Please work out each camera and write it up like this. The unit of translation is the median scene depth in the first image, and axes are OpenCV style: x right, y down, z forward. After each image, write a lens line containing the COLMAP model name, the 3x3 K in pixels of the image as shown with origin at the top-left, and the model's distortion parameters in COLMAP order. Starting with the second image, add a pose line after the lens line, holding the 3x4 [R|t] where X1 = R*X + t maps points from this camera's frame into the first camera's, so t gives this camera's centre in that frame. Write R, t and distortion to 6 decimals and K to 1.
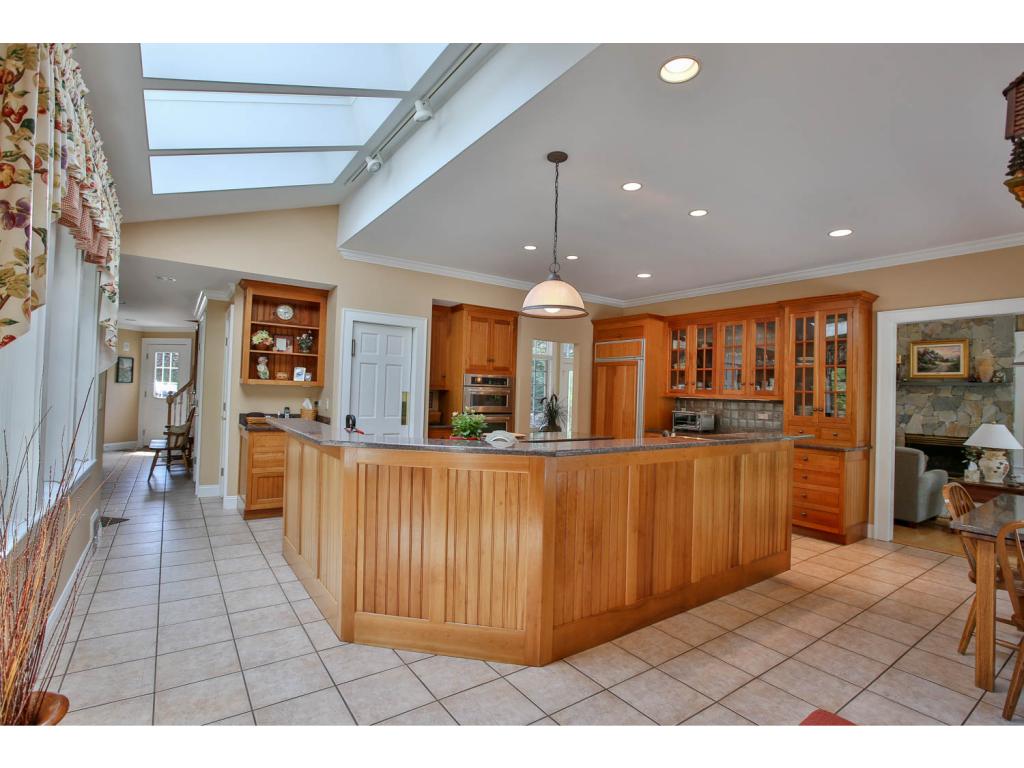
lens RADIAL K [[496.6, 0, 512.0], [0, 496.6, 384.0], [0, 0, 1]] dist [-0.048789, 0.014886]
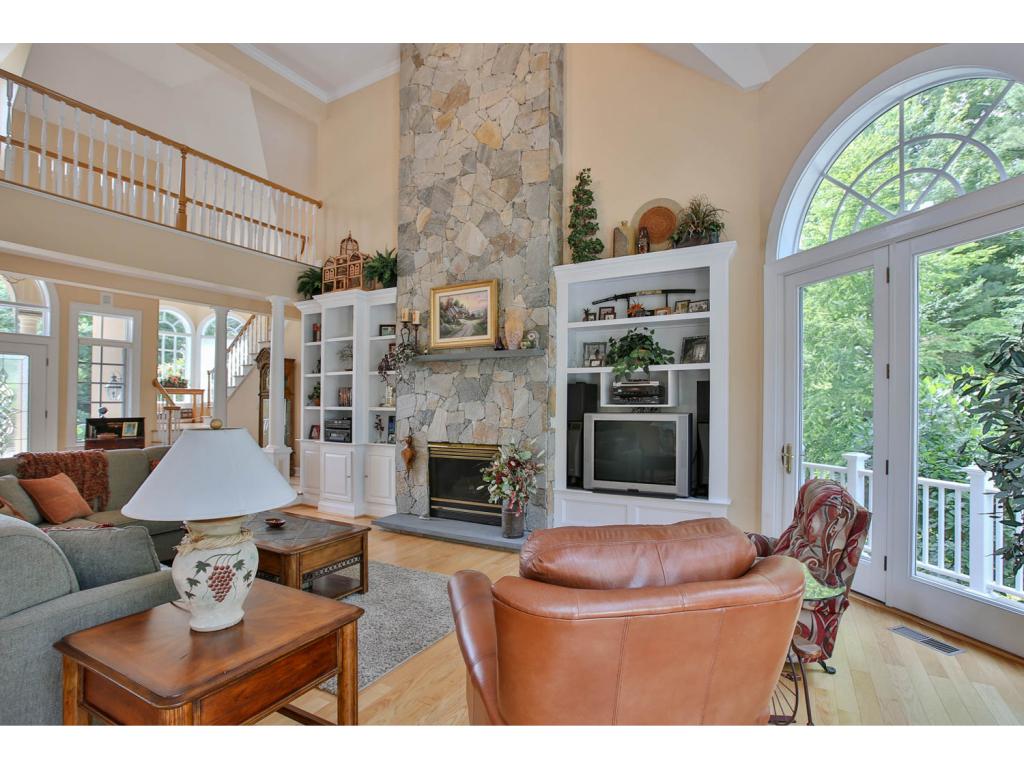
lens RADIAL K [[496.6, 0, 512.0], [0, 496.6, 384.0], [0, 0, 1]] dist [-0.050100, 0.021846]
pose [[0.906844, -0.008682, 0.421376, 0.957312], [0.014924, 0.999822, -0.011518, 0.058297], [-0.421201, 0.016734, 0.906813, 0.594416]]
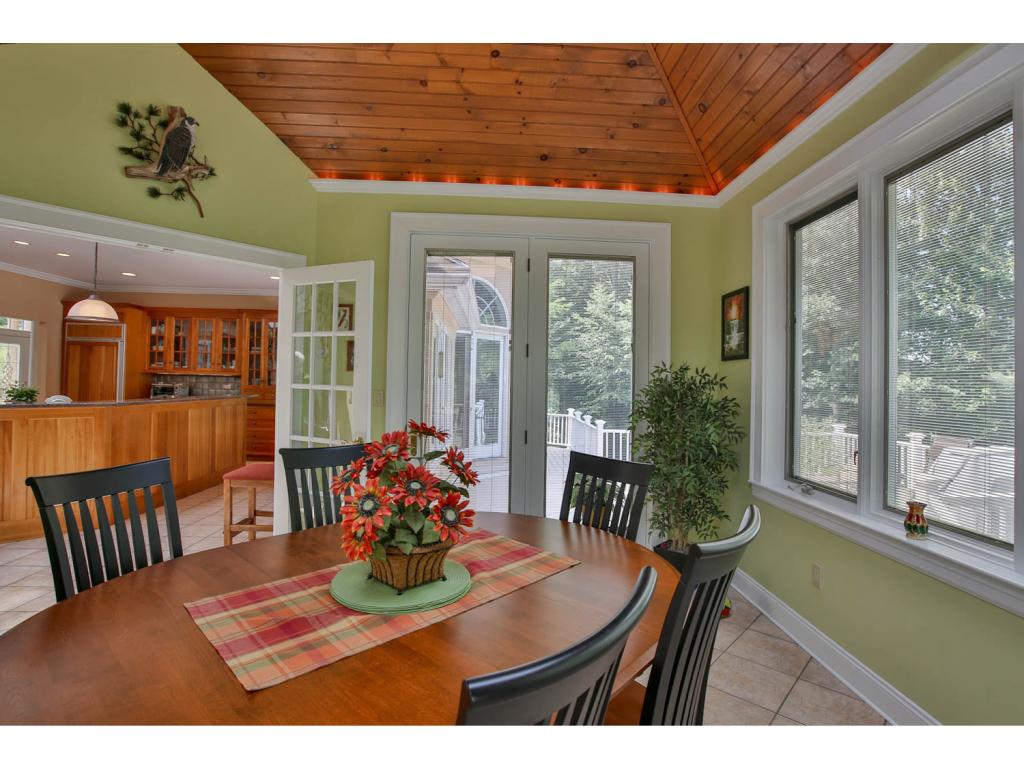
lens RADIAL K [[532.2, 0, 499.2], [0, 532.2, 379.7], [0, 0, 1]] dist [-0.003513, 0.030972]
pose [[0.578672, -0.011549, 0.815478, -0.271630], [-0.021918, 0.999318, 0.029706, -0.016044], [-0.815265, -0.035064, 0.578025, -0.498909]]
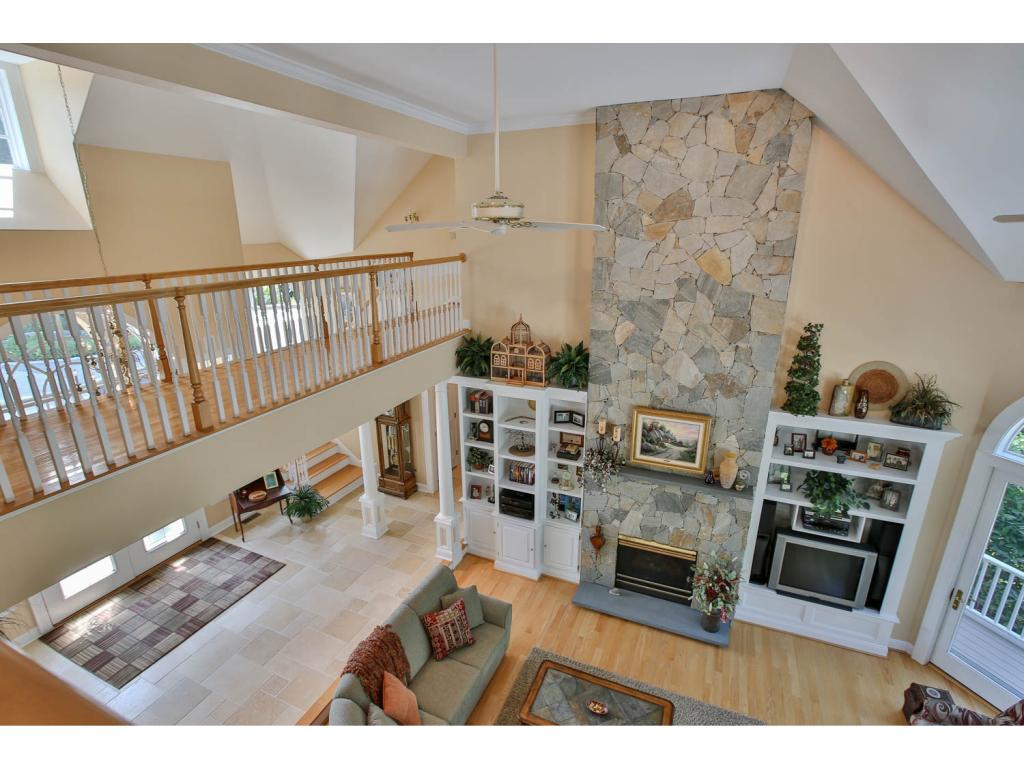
lens RADIAL K [[496.6, 0, 512.0], [0, 496.6, 384.0], [0, 0, 1]] dist [-0.050100, 0.021846]
pose [[0.860903, -0.160236, 0.482878, 0.570474], [0.008635, 0.953574, 0.301035, -0.446962], [-0.508696, -0.254992, 0.822318, 0.830650]]
